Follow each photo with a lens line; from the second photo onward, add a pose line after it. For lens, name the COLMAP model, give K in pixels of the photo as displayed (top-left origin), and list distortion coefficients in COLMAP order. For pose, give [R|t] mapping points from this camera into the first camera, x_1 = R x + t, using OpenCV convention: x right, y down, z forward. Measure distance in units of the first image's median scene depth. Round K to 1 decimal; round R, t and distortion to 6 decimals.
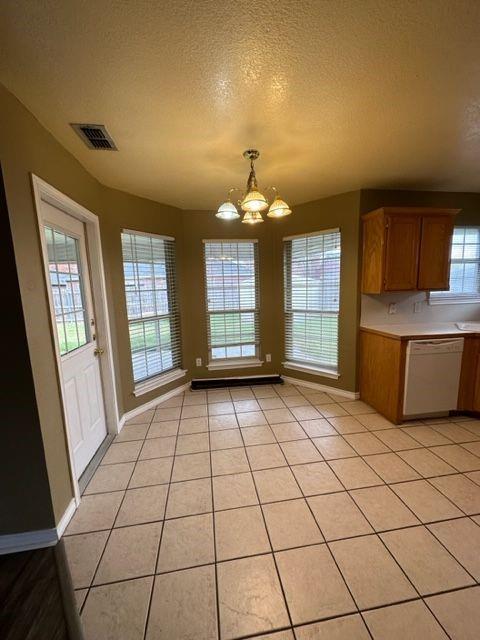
lens RADIAL K [[254.9, 0, 238.1], [0, 254.9, 321.2], [0, 0, 1]] dist [0.002615, 0.000195]
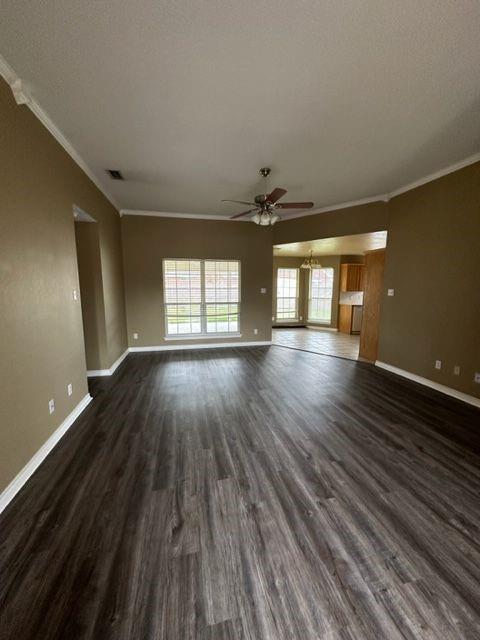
lens RADIAL K [[254.9, 0, 243.1], [0, 254.9, 319.9], [0, 0, 1]] dist [0.002615, 0.000195]
pose [[0.993591, 0.024777, 0.110283, -0.684919], [-0.023395, 0.999631, -0.013805, 0.209733], [-0.110584, 0.011137, 0.993804, -1.303426]]
